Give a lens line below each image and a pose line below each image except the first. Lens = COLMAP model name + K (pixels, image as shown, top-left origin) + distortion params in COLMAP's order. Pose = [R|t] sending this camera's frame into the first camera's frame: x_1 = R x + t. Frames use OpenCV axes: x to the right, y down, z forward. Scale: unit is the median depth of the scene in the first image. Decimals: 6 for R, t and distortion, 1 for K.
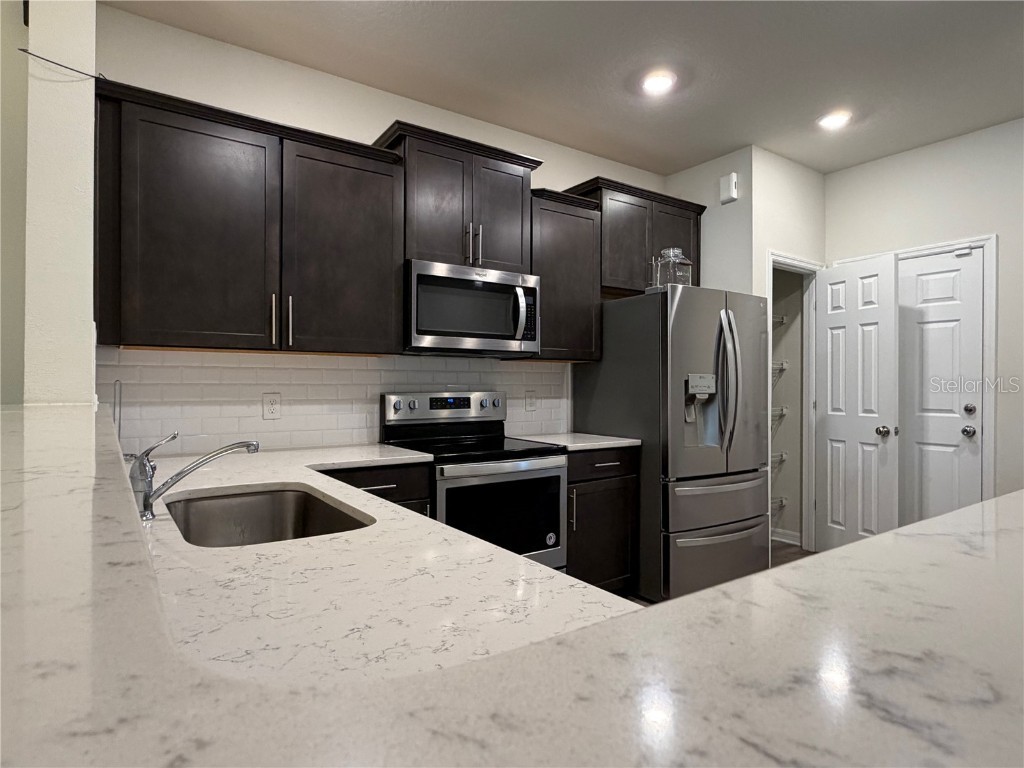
lens RADIAL K [[576.9, 0, 512.0], [0, 576.9, 384.0], [0, 0, 1]] dist [-0.000308, 0.001764]
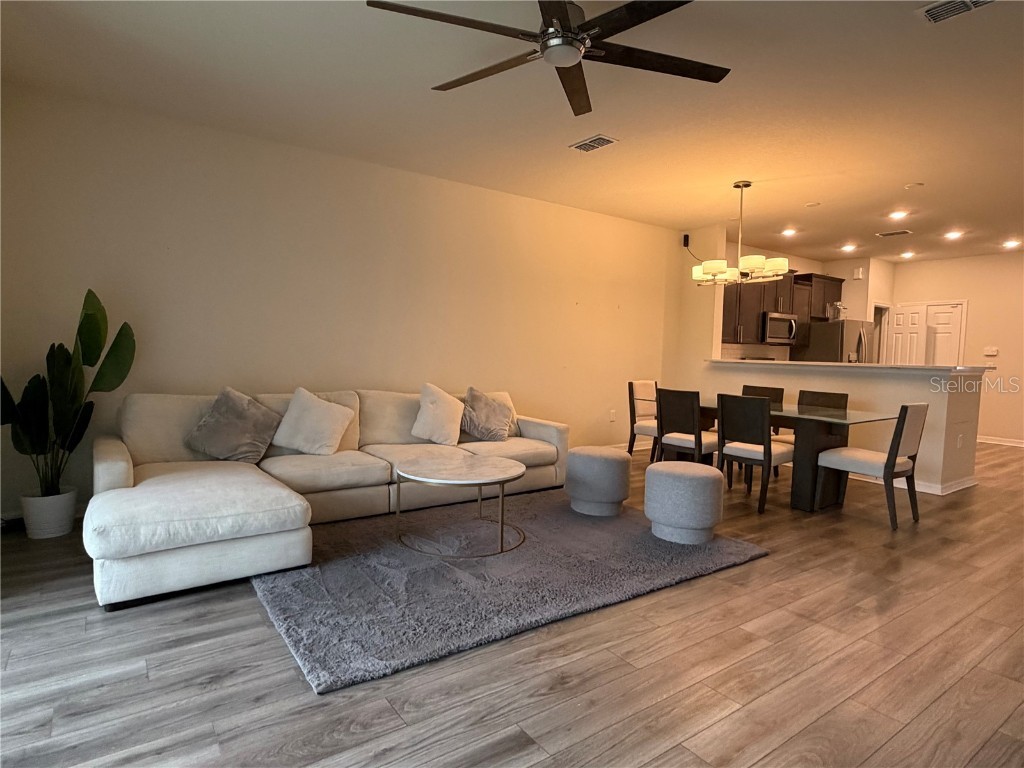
lens RADIAL K [[576.9, 0, 512.0], [0, 576.9, 384.0], [0, 0, 1]] dist [-0.000308, 0.001764]
pose [[0.999650, 0.019506, 0.017891, -1.247491], [-0.020485, 0.998208, 0.056220, 0.007956], [-0.016762, -0.056567, 0.998258, -1.579625]]
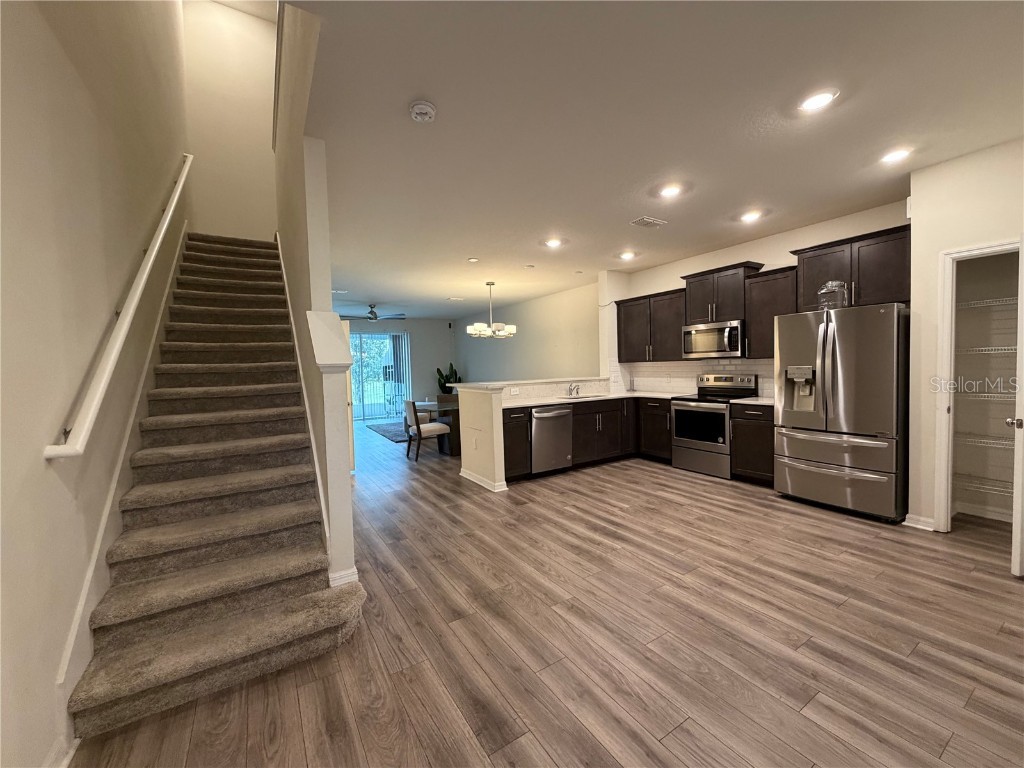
lens RADIAL K [[409.6, 0, 509.7], [0, 409.6, 380.9], [0, 0, 1]] dist [0.001161, -0.000418]
pose [[-0.052841, 0.035395, -0.997975, 1.501383], [0.027060, 0.999055, 0.034000, -0.037254], [0.998236, -0.025209, -0.053749, 0.226163]]
